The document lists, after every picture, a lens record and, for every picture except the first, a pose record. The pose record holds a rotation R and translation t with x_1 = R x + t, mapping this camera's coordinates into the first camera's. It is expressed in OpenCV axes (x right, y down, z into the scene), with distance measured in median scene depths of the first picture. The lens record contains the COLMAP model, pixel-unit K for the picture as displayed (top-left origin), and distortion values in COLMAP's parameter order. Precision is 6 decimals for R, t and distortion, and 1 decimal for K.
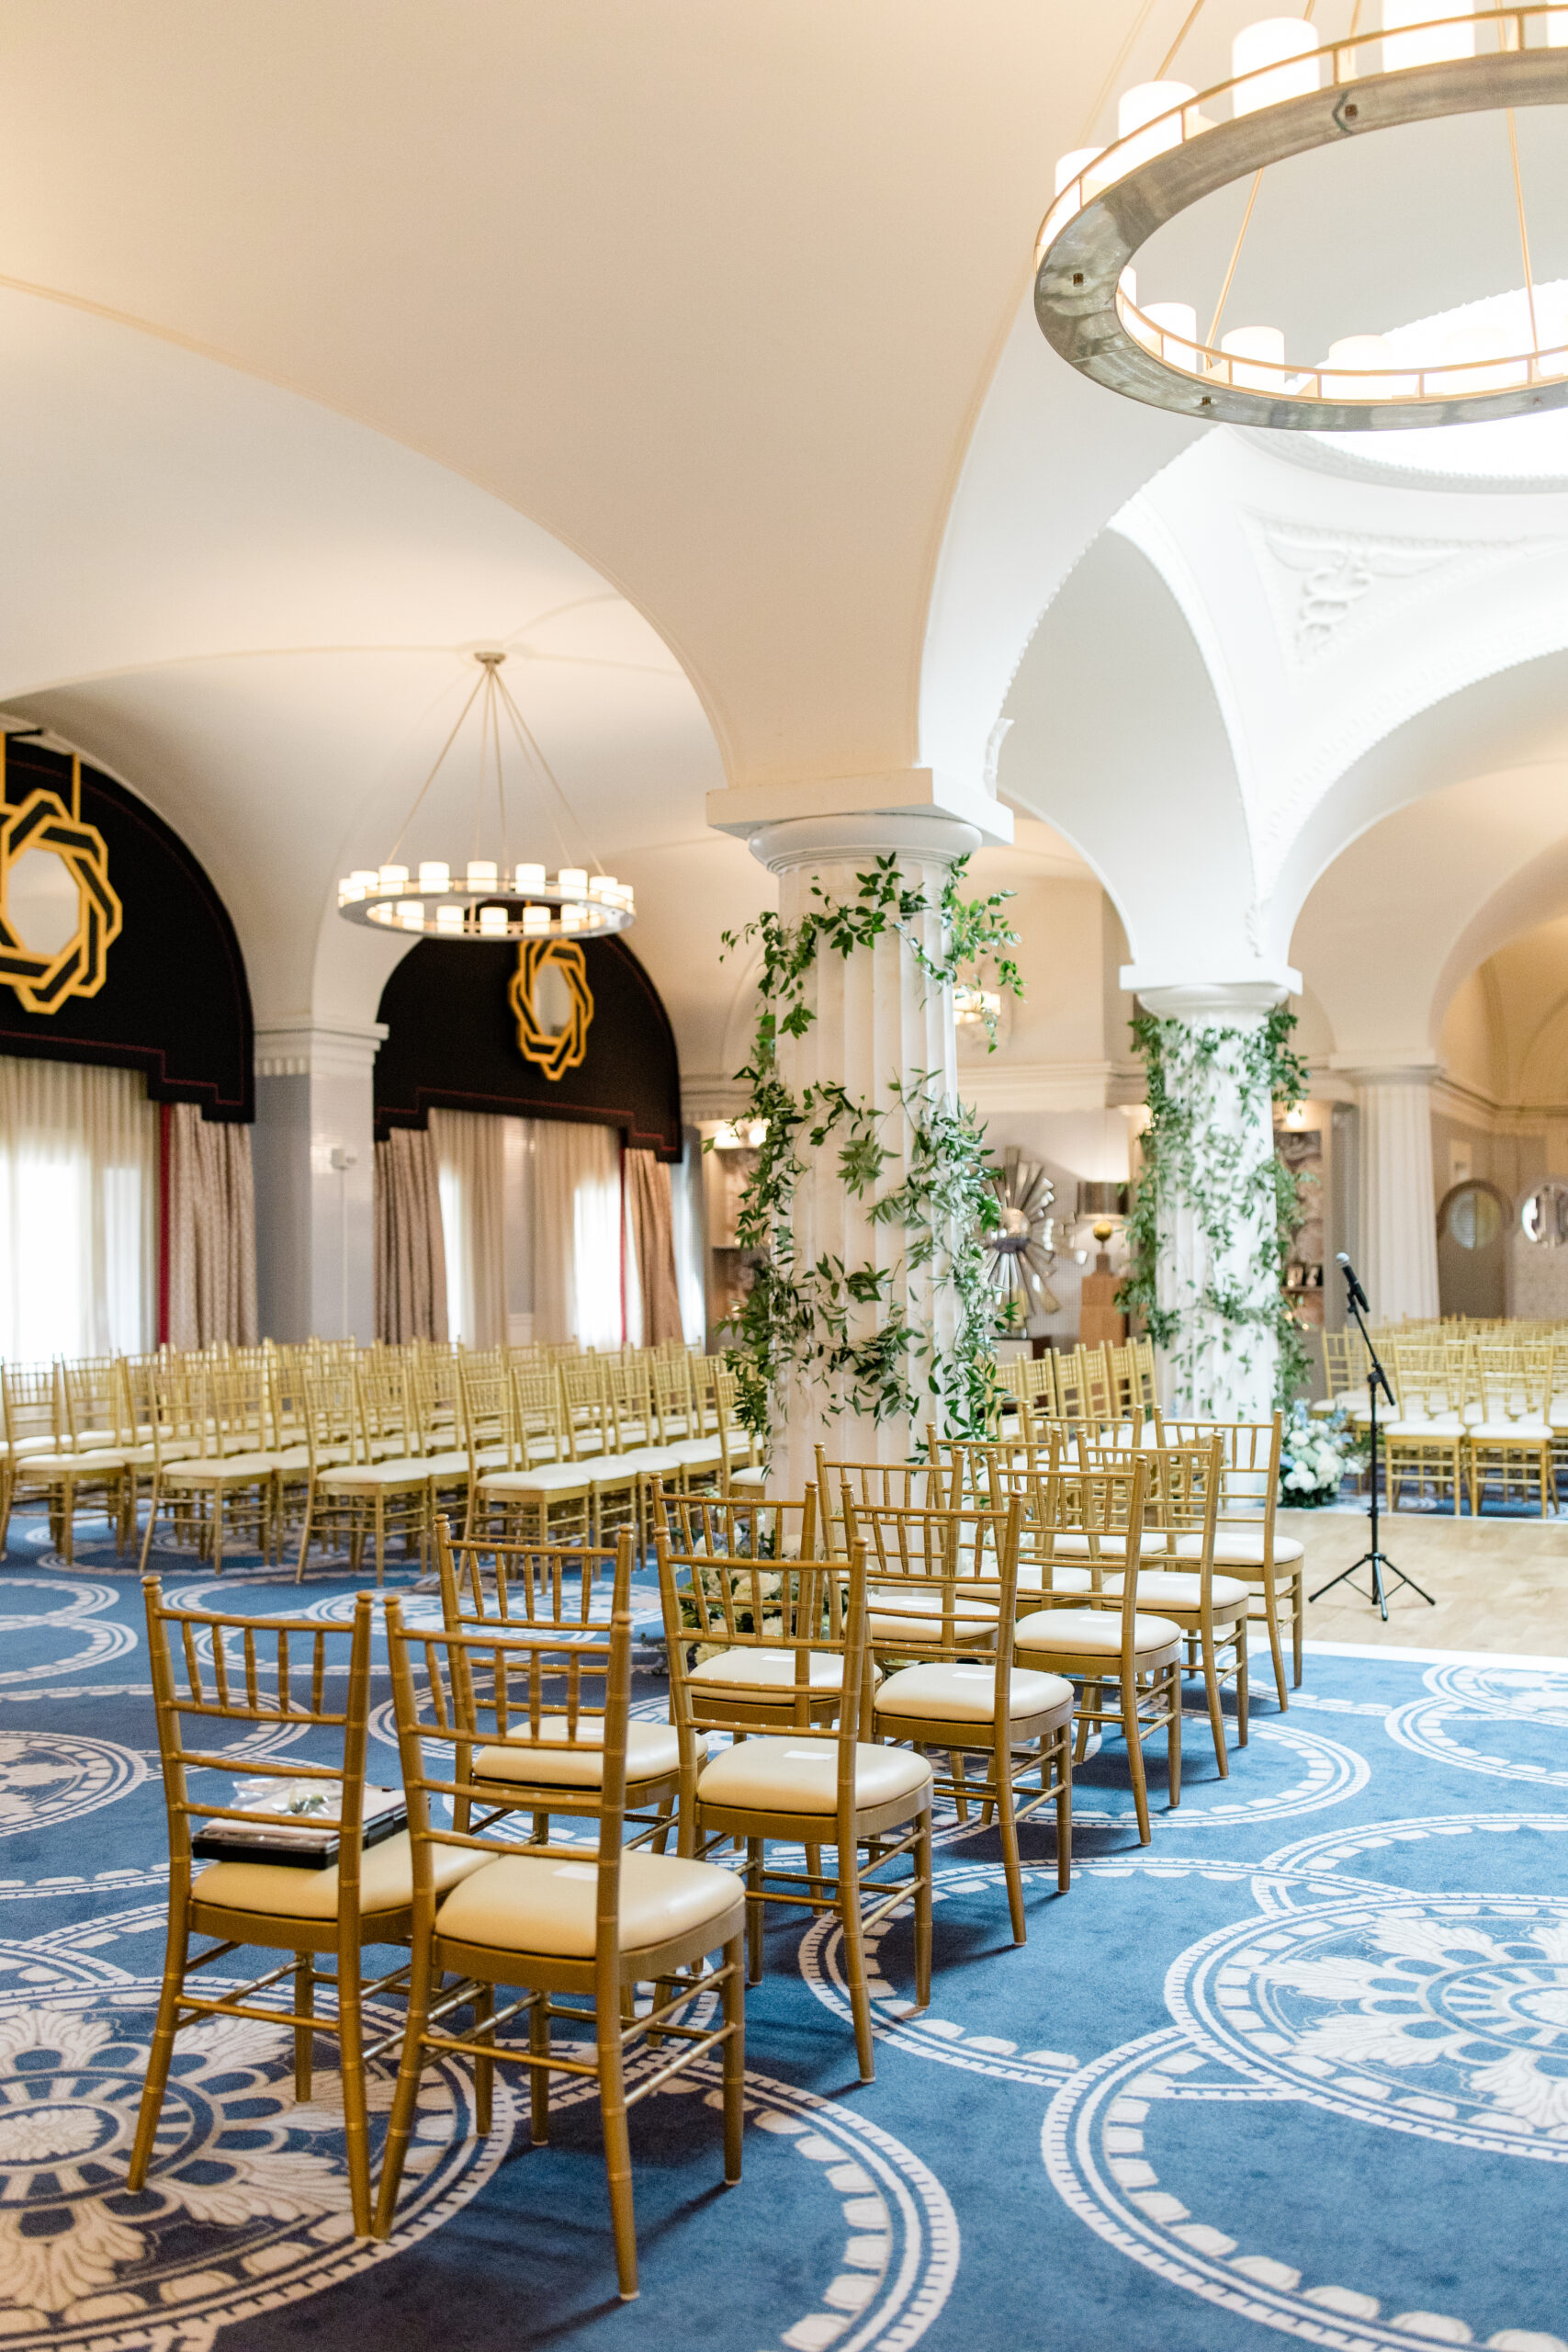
lens RADIAL K [[2253.6, 0, 777.7], [0, 2253.6, 1175.3], [0, 0, 1]] dist [0.013269, -0.016496]
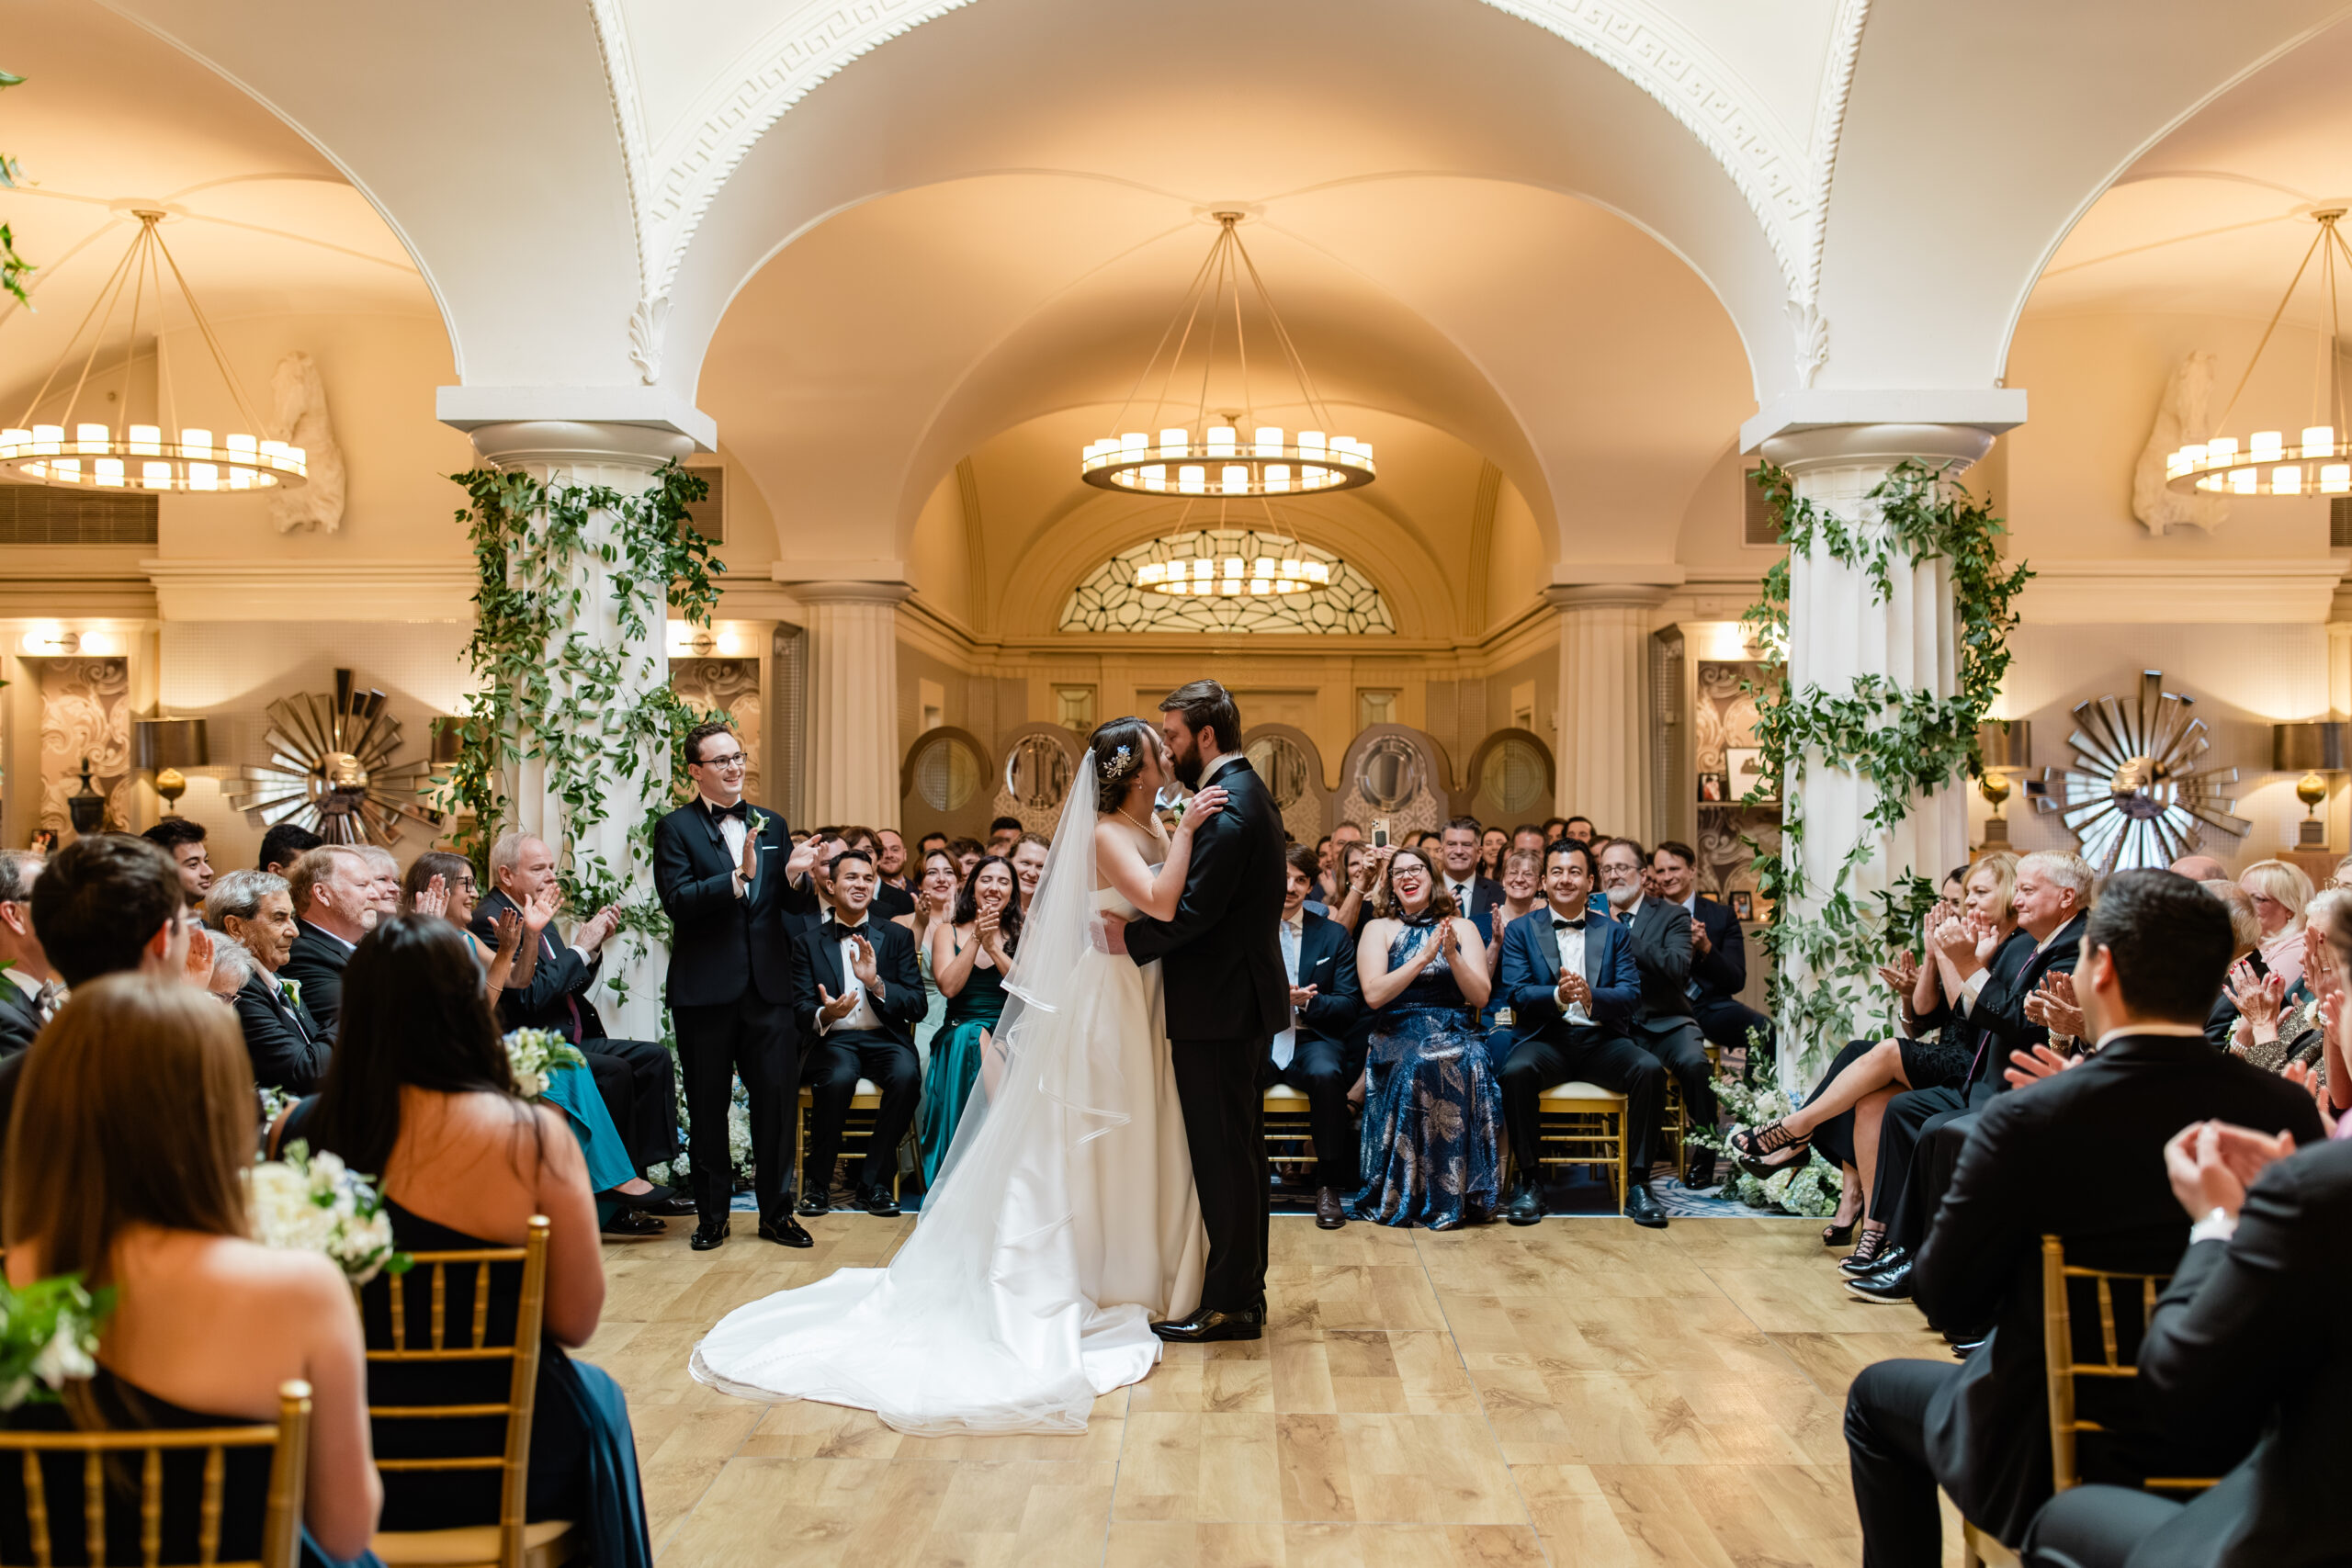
lens RADIAL K [[2314.6, 0, 1211.5], [0, 2314.6, 782.4], [0, 0, 1]] dist [0.017755, -0.002488]
pose [[0.914983, 0.011506, 0.403329, 0.092129], [-0.022259, 0.999510, 0.021984, 0.002319], [-0.402878, -0.029093, 0.914791, 0.306663]]
